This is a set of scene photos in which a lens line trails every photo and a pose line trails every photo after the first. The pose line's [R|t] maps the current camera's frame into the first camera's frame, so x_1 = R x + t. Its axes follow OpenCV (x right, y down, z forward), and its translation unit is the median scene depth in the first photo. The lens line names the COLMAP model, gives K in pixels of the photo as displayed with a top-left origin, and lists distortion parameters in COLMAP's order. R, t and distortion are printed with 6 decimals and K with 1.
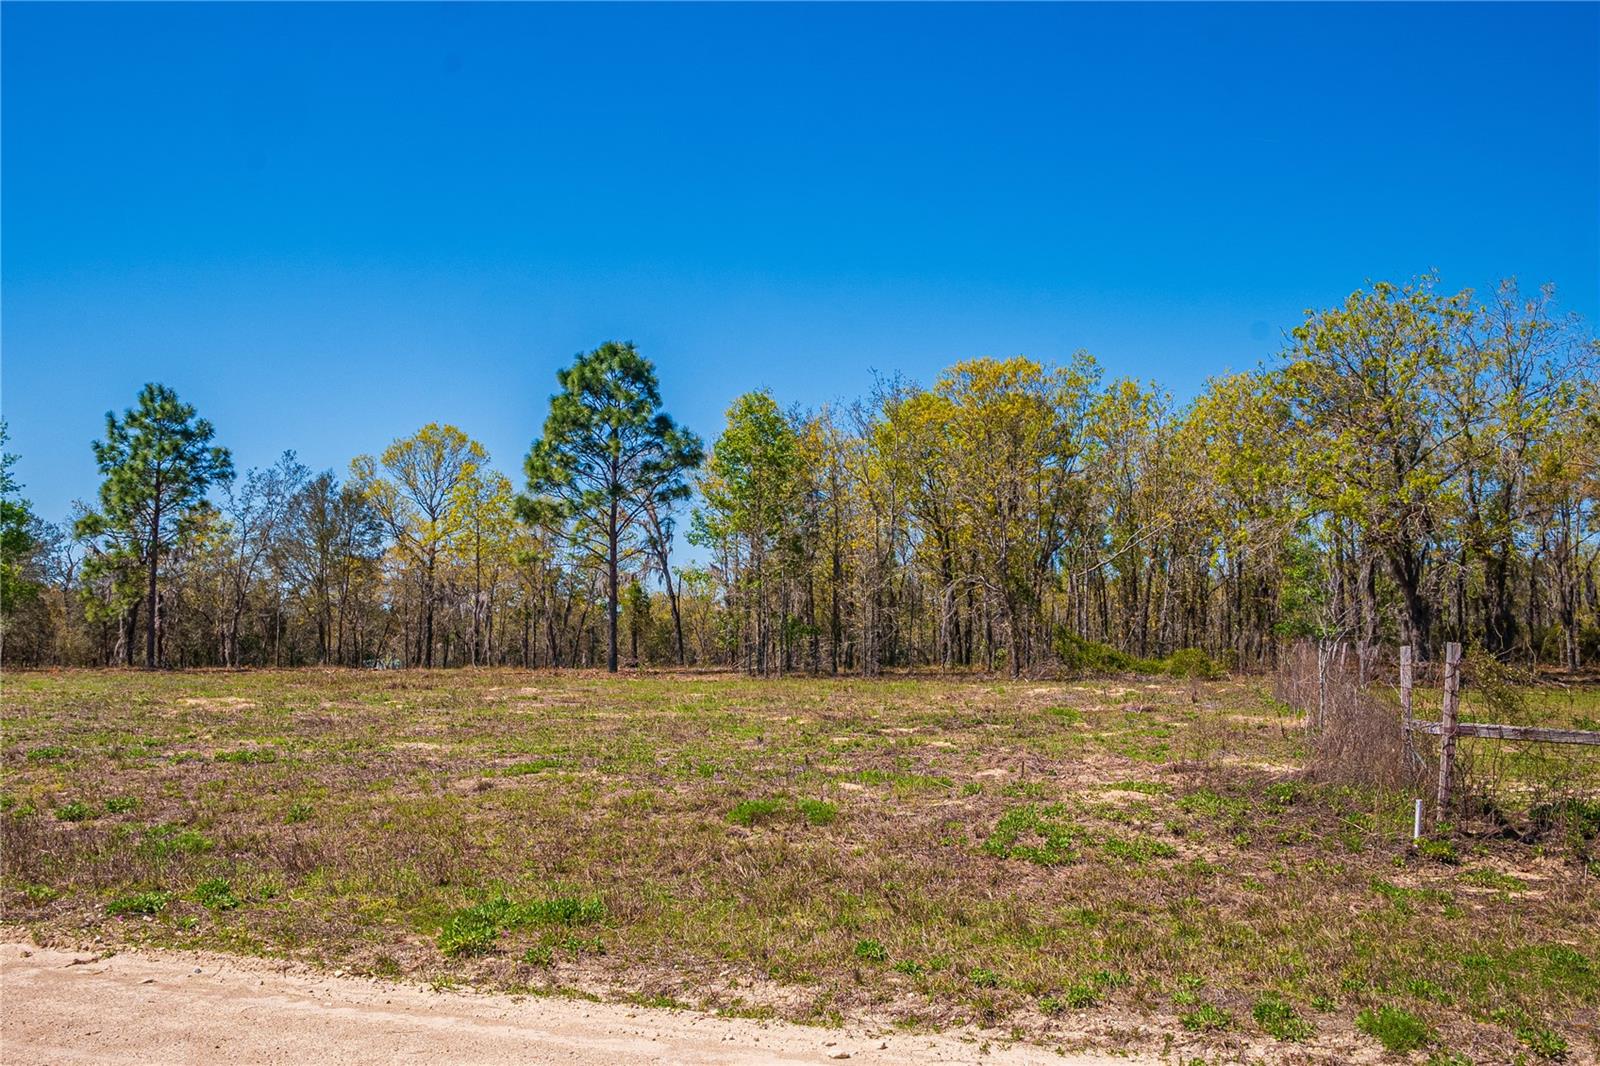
lens RADIAL K [[1442.8, 0, 807.0], [0, 1442.8, 530.8], [0, 0, 1]] dist [-0.017135, -0.003375]
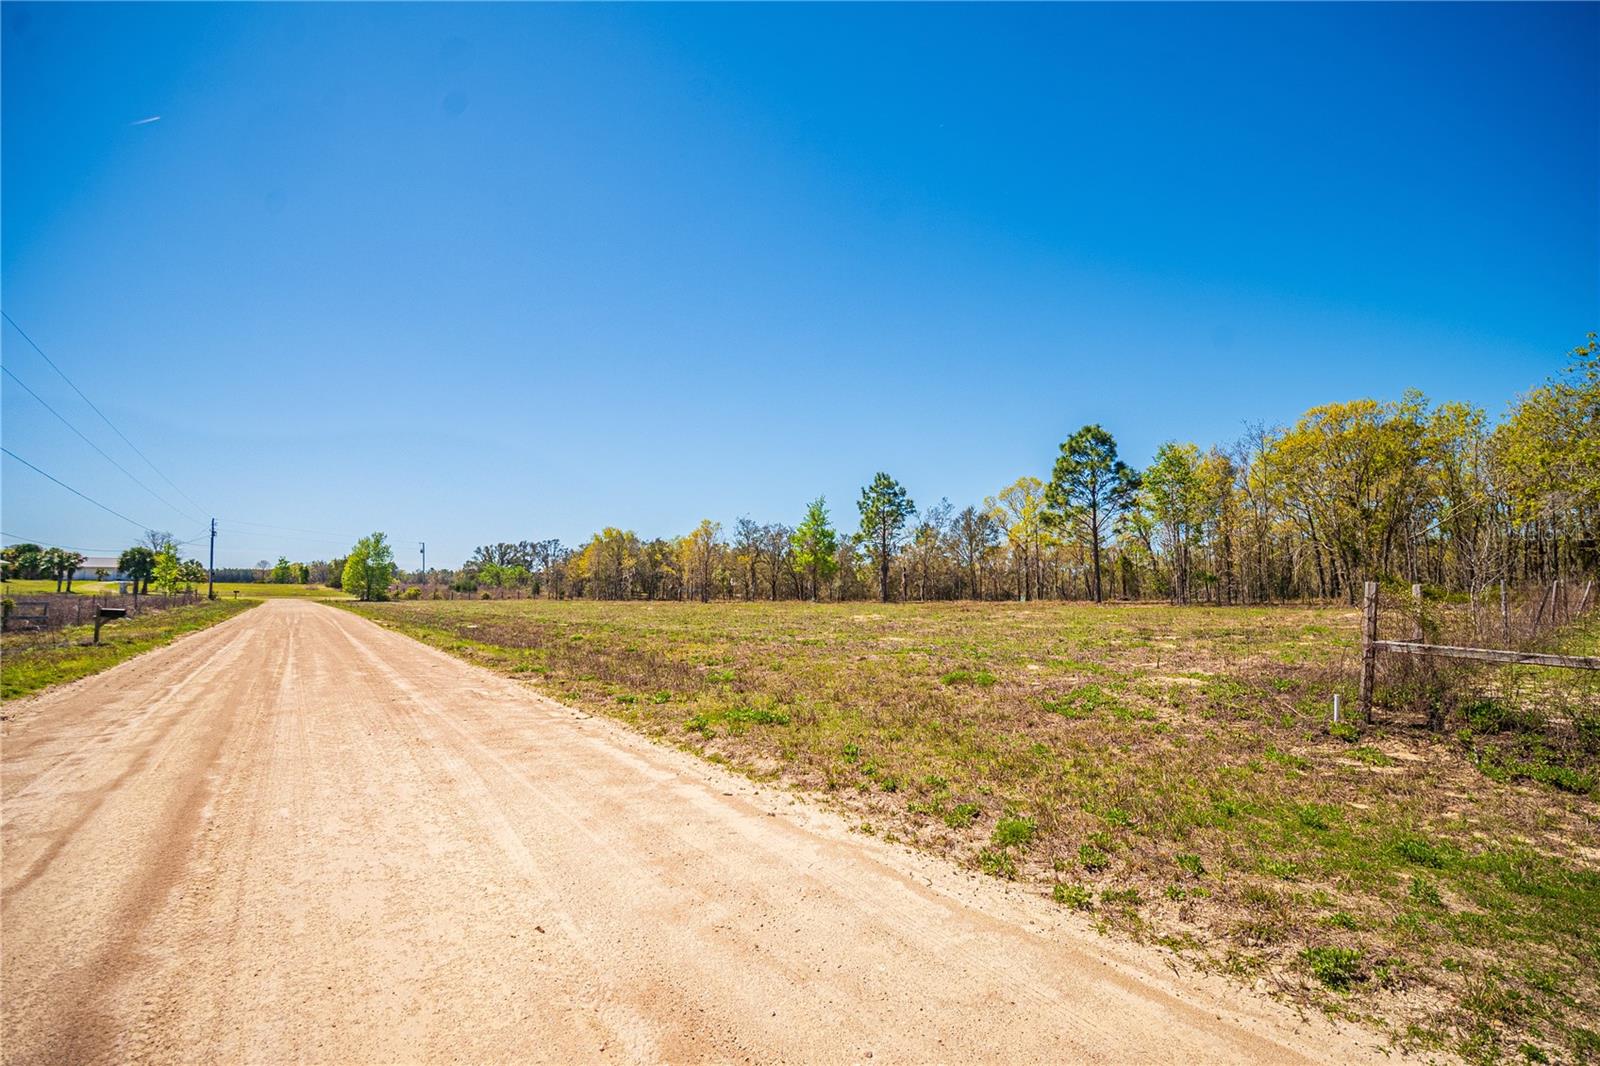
lens RADIAL K [[721.2, 0, 802.2], [0, 721.2, 518.9], [0, 0, 1]] dist [-0.015079, -0.002345]
pose [[0.823003, -0.065190, -0.564284, 0.067980], [0.054496, 0.997872, -0.035800, 0.001988], [0.565417, -0.001288, 0.824804, 0.021661]]
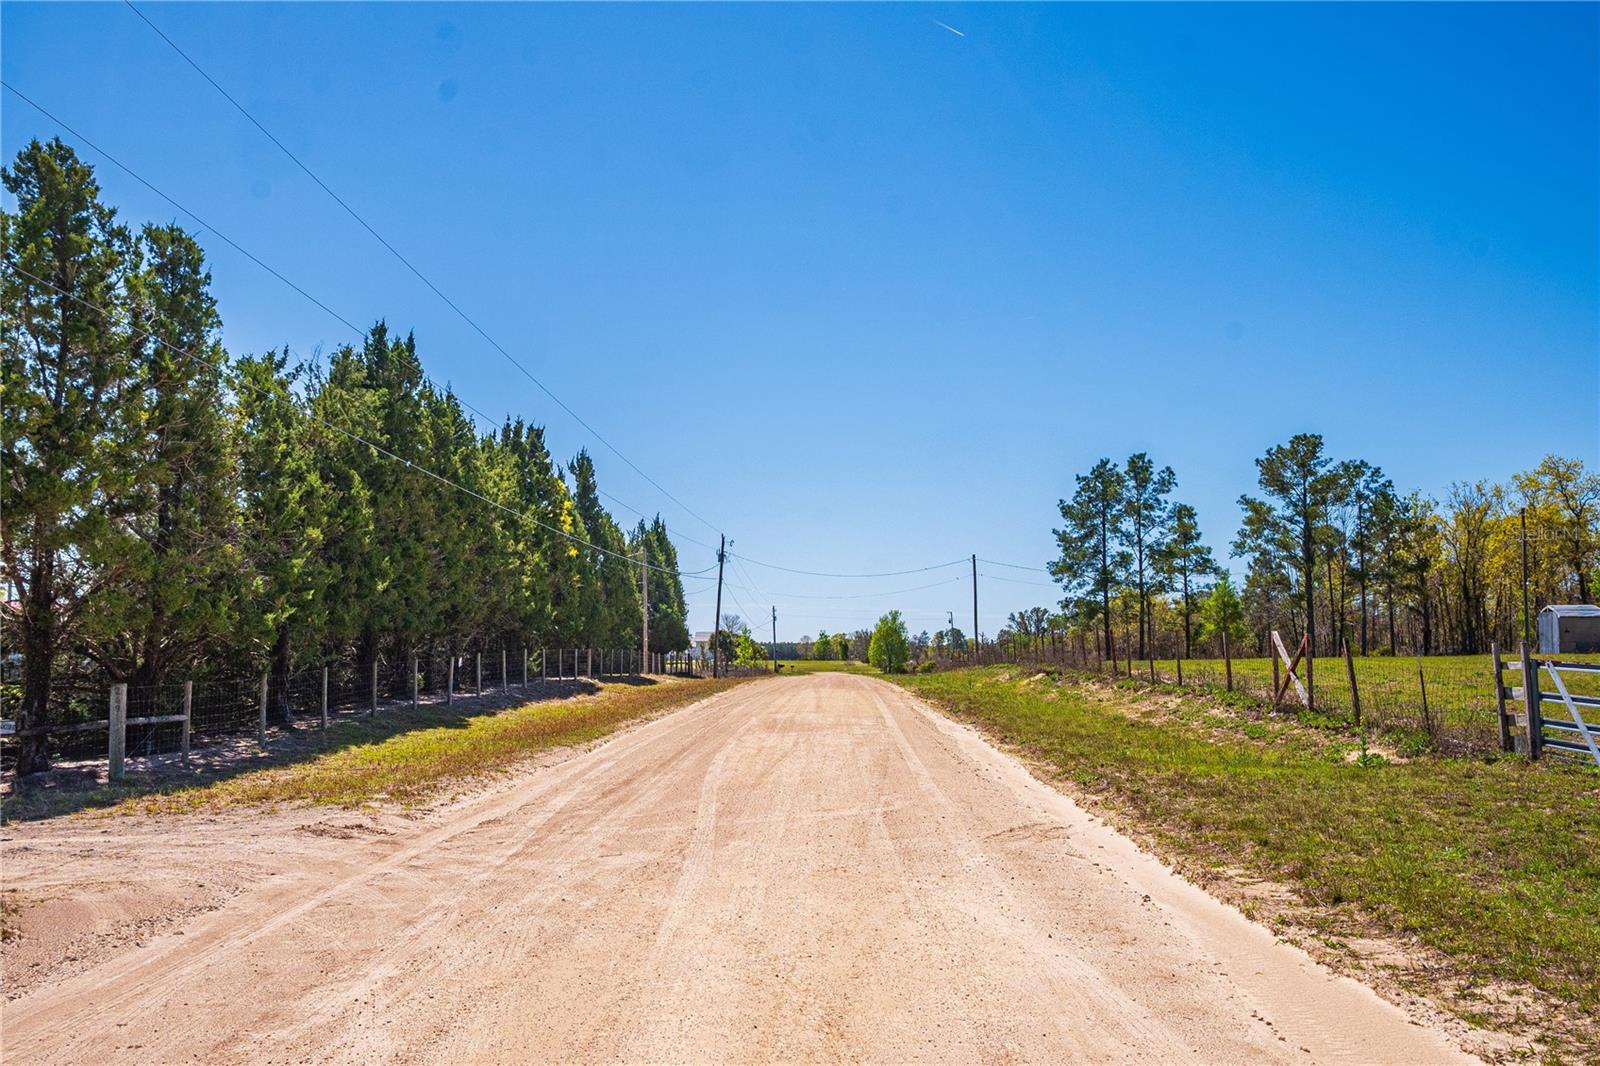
lens RADIAL K [[1402.5, 0, 800.0], [0, 1402.5, 533.0], [0, 0, 1]] dist [-0.008516, -0.002541]
pose [[0.317146, -0.106497, -0.942378, 1.568930], [0.090613, 0.992532, -0.081670, -0.006397], [0.944038, -0.059490, 0.324427, -0.511995]]
